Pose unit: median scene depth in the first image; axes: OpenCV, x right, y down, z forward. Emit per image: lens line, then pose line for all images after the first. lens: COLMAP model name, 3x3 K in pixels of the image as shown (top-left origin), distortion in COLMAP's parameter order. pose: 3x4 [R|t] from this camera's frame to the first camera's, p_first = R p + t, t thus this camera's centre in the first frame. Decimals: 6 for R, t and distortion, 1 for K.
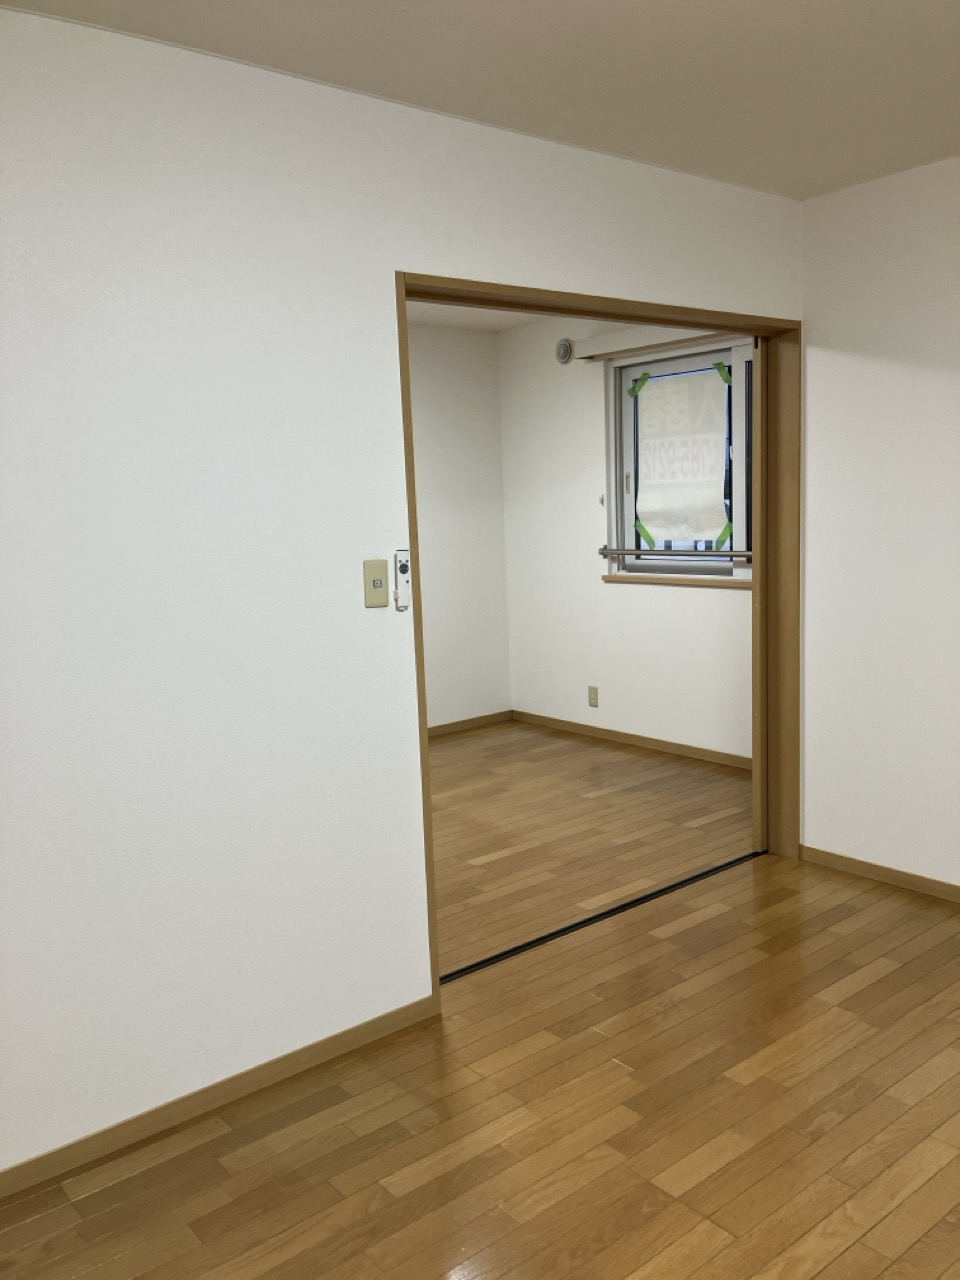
lens RADIAL K [[1117.9, 0, 480.0], [0, 1117.9, 640.0], [0, 0, 1]] dist [0.056214, -0.011791]
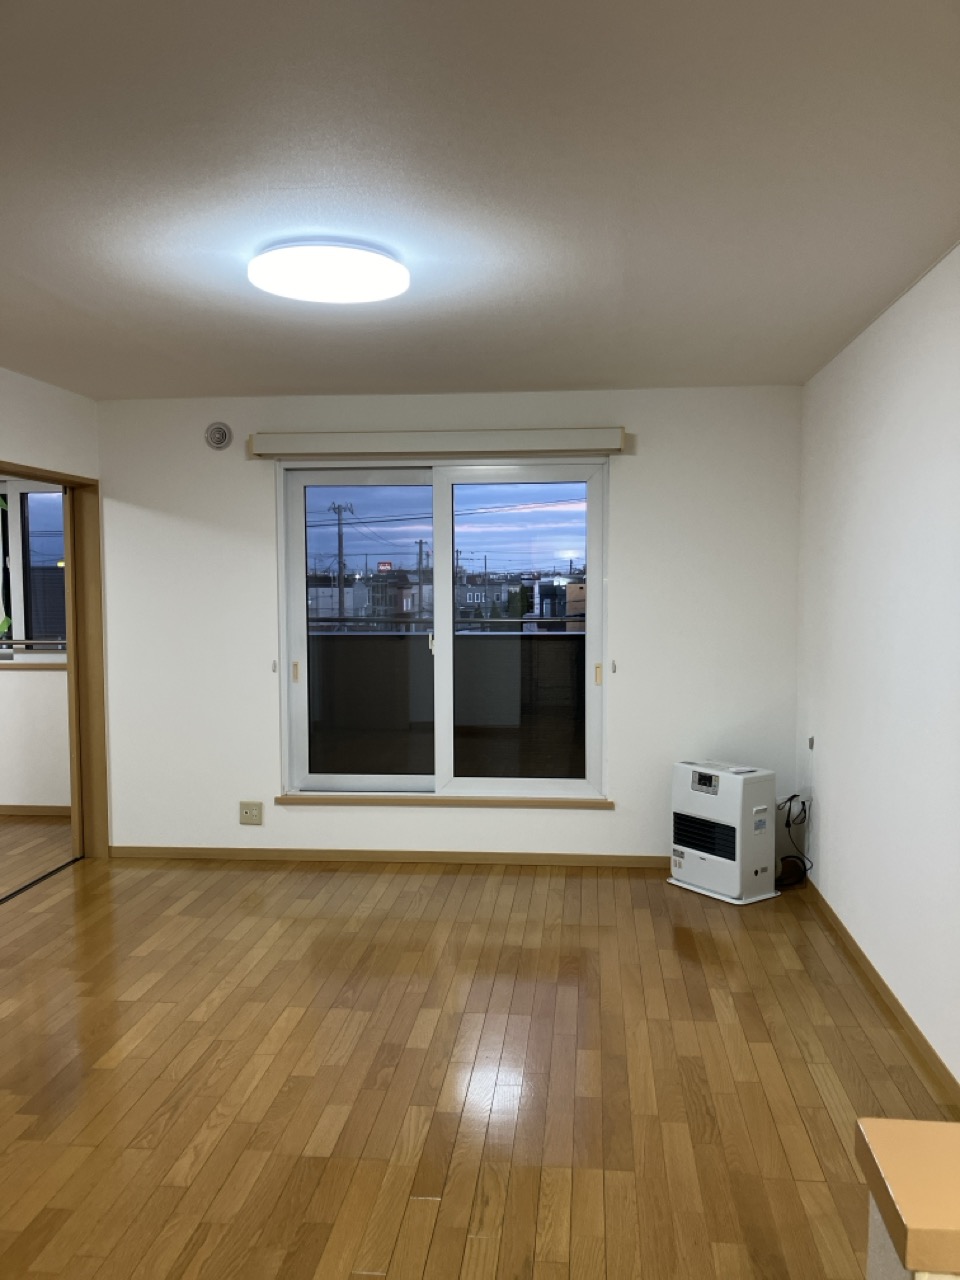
lens RADIAL K [[1117.9, 0, 480.0], [0, 1117.9, 640.0], [0, 0, 1]] dist [0.056214, -0.011791]
pose [[0.735325, -0.010709, 0.677630, -0.329678], [0.069703, 0.995768, -0.059901, 0.043261], [-0.674120, 0.091279, 0.732960, -0.368564]]
